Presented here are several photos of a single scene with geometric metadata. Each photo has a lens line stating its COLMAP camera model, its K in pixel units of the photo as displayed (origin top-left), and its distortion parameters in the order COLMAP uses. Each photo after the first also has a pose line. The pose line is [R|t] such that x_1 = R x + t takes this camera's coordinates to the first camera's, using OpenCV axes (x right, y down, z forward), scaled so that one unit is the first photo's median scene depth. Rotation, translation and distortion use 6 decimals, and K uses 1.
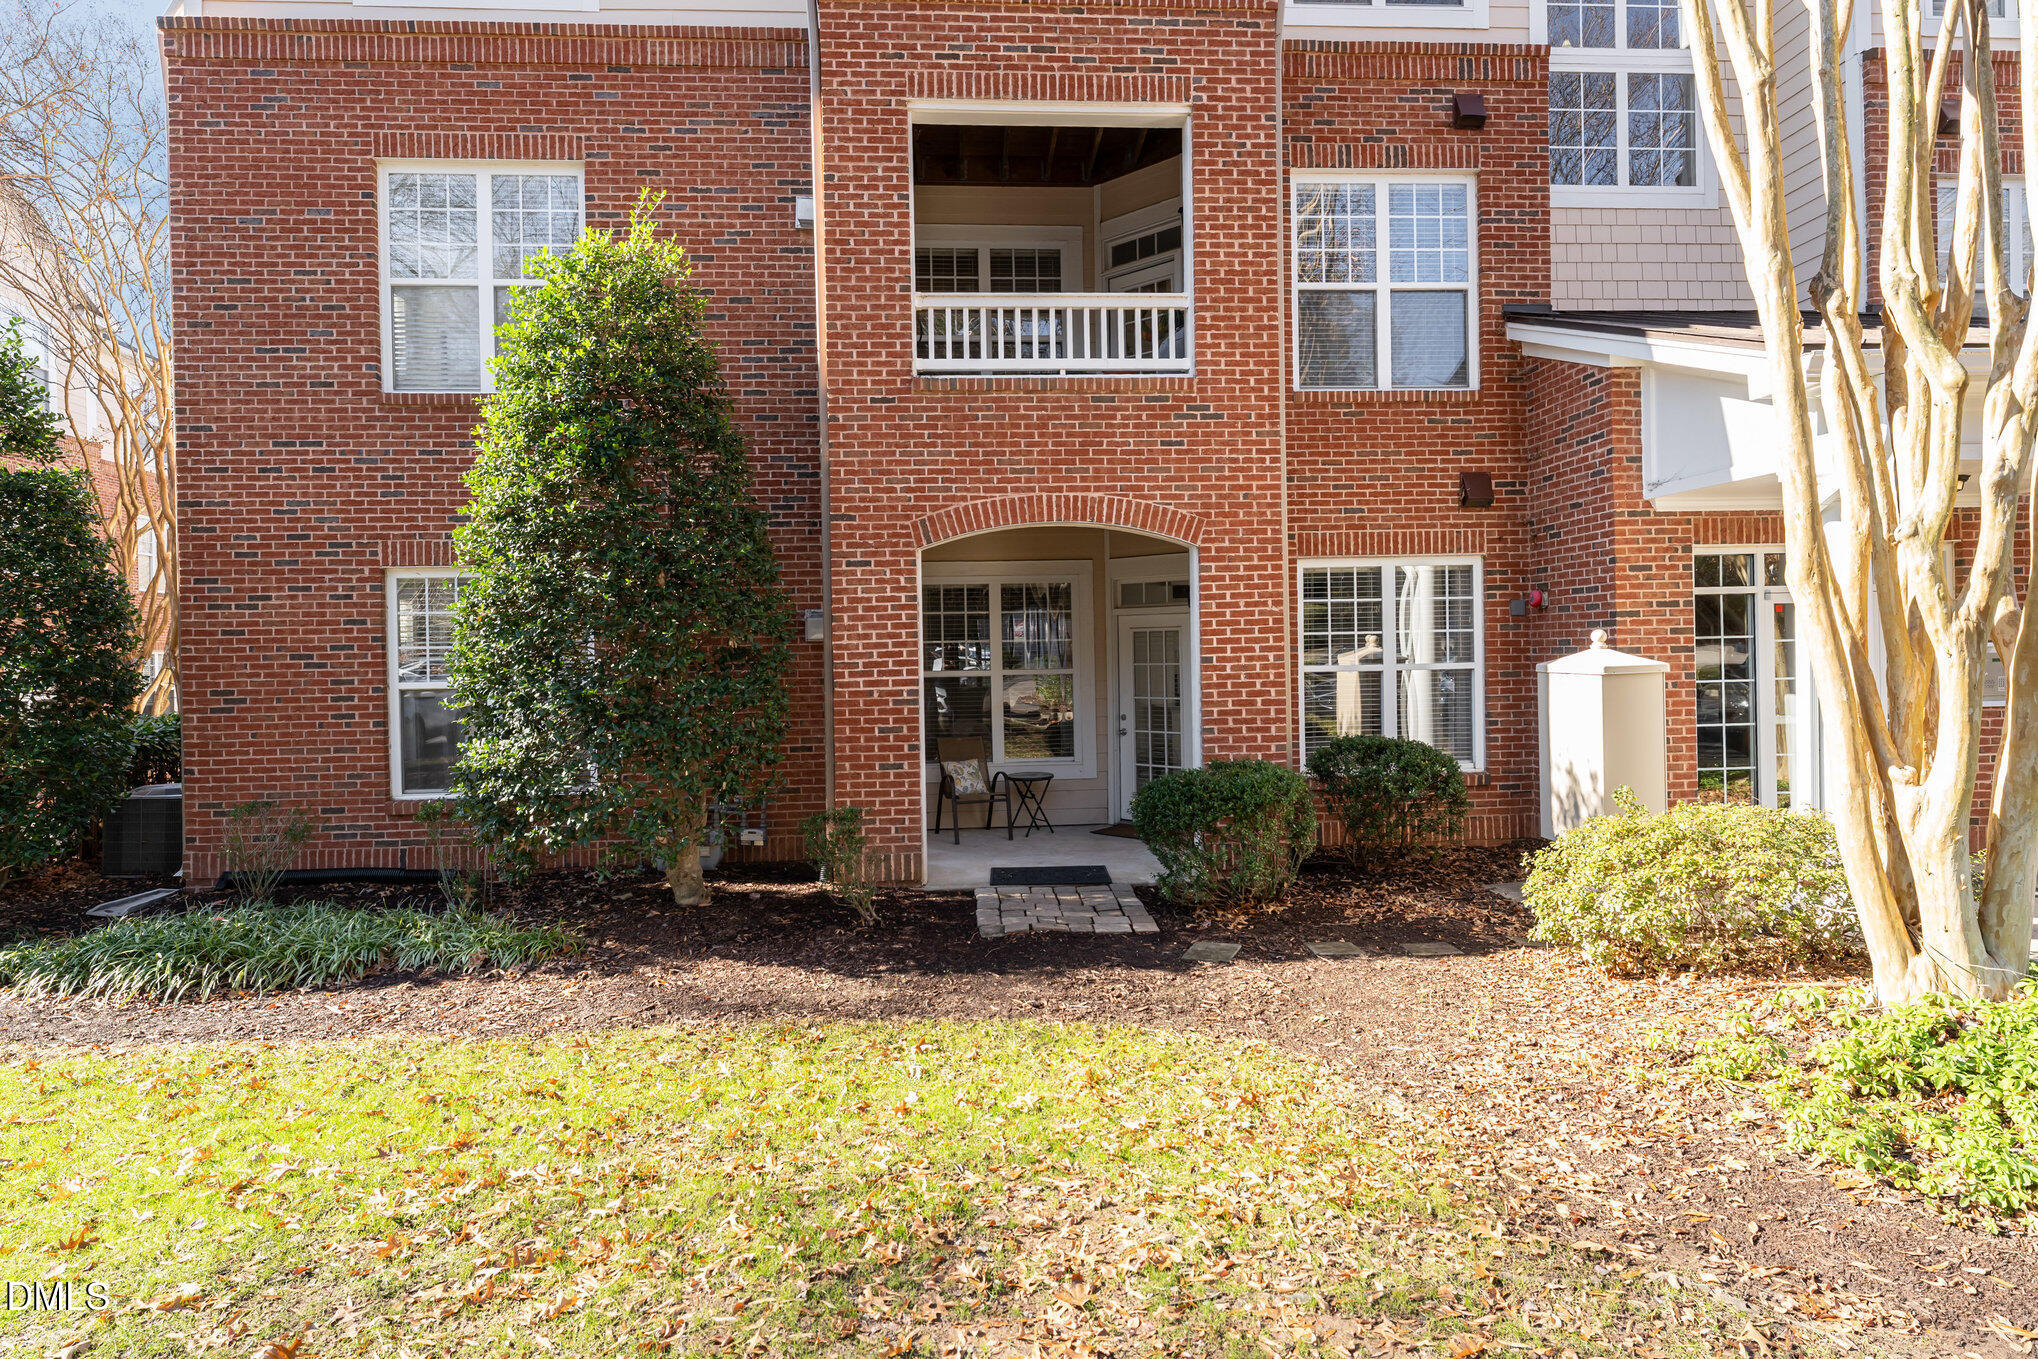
lens RADIAL K [[1062.4, 0, 1019.2], [0, 1062.4, 659.1], [0, 0, 1]] dist [-0.003483, -0.000246]
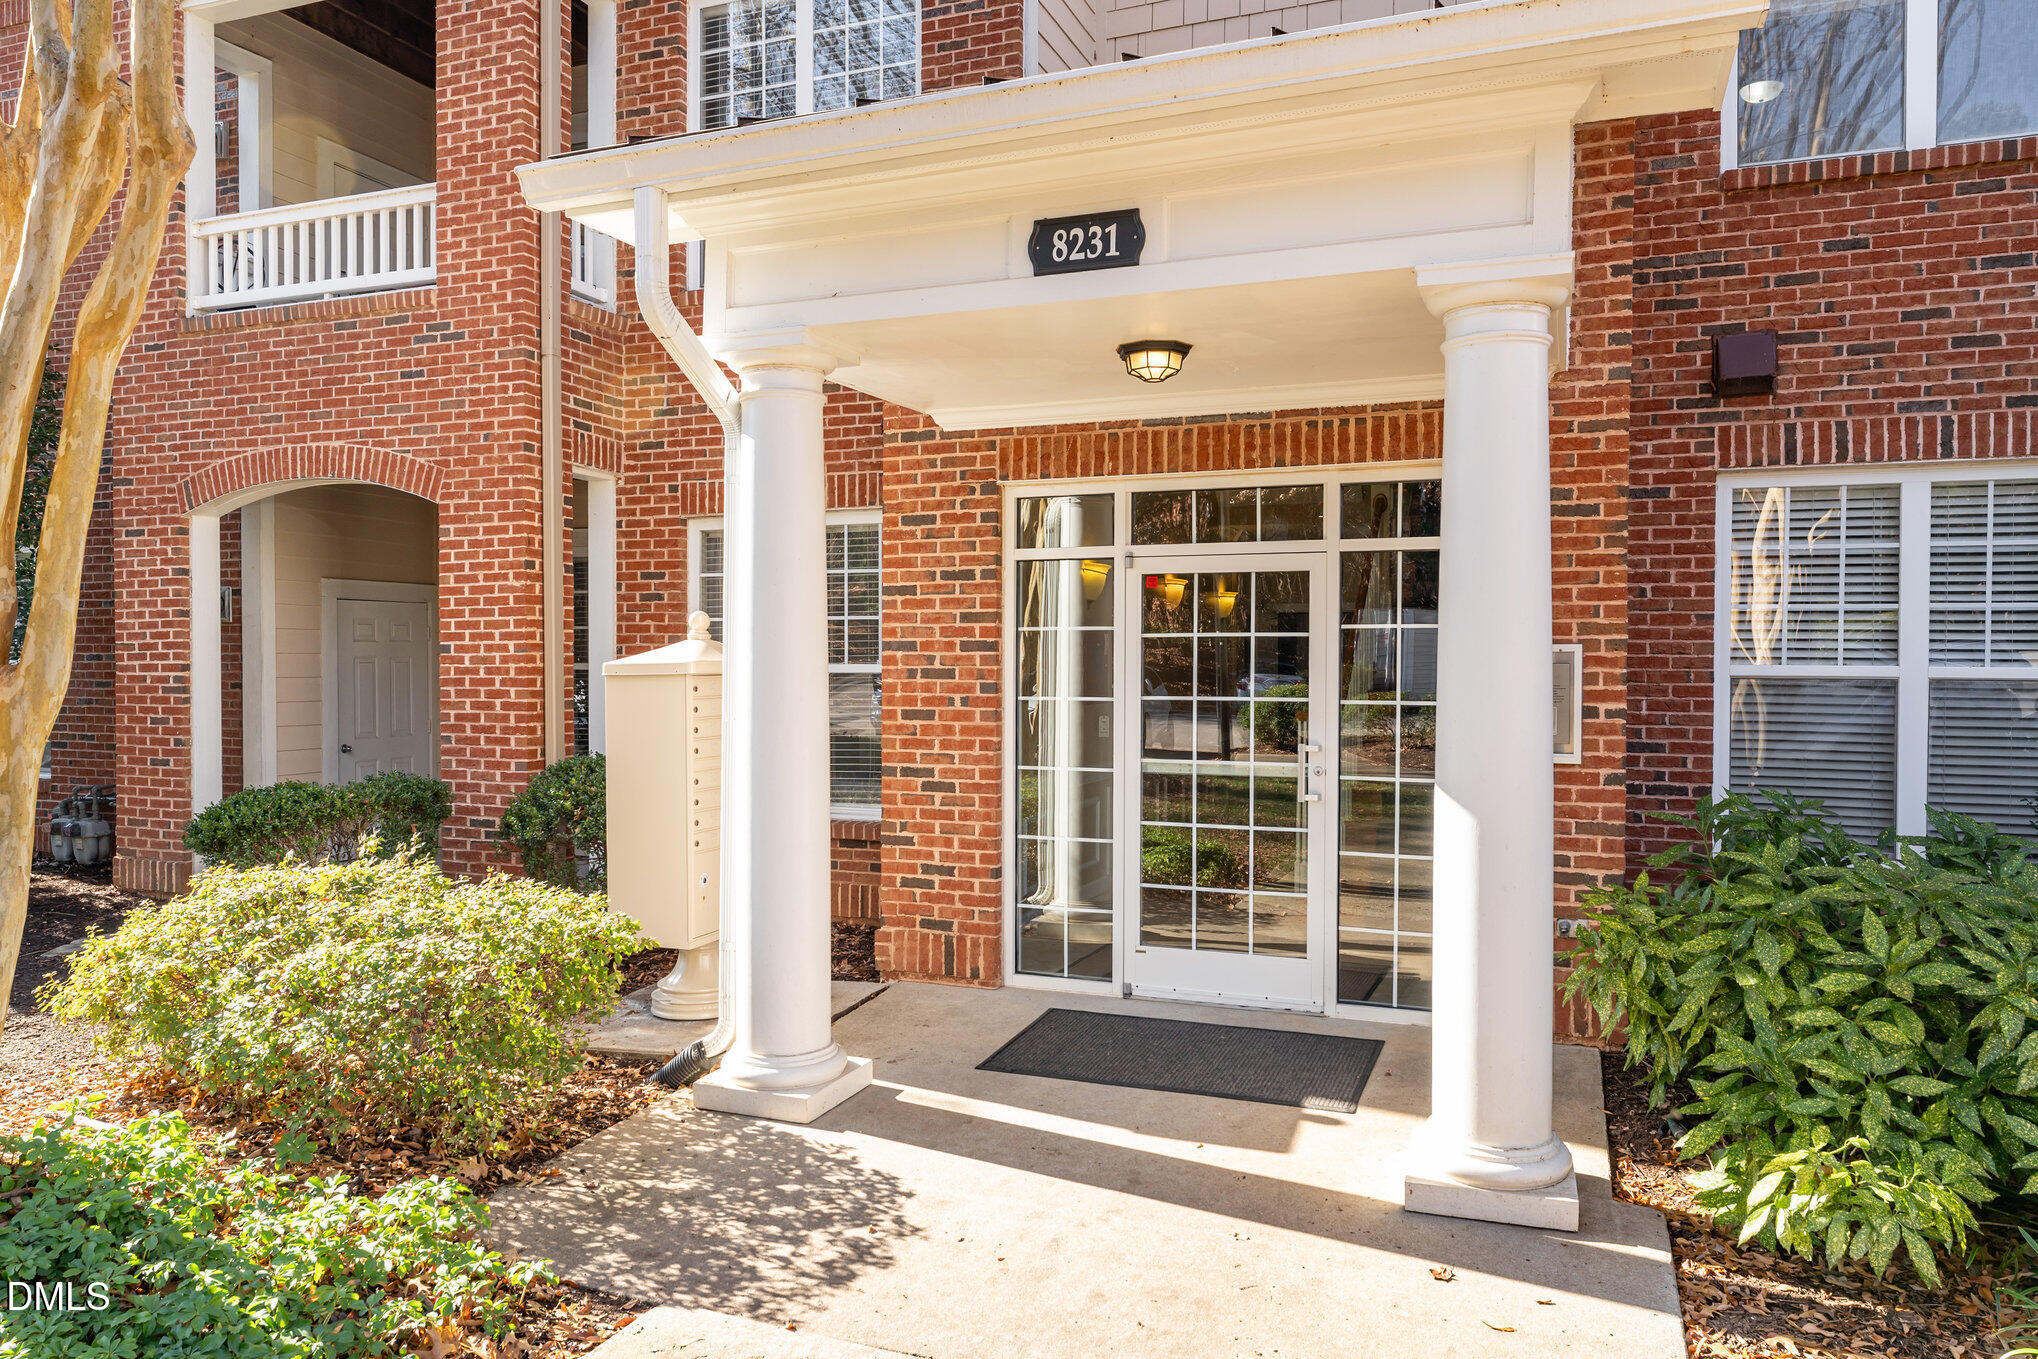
lens RADIAL K [[1385.3, 0, 1018.2], [0, 1385.3, 686.4], [0, 0, 1]] dist [0.005677, 0.000080]
pose [[0.905193, 0.030320, -0.423919, 0.998090], [-0.026904, 0.999539, 0.014043, 0.002681], [0.424149, -0.001306, 0.905591, 0.254345]]
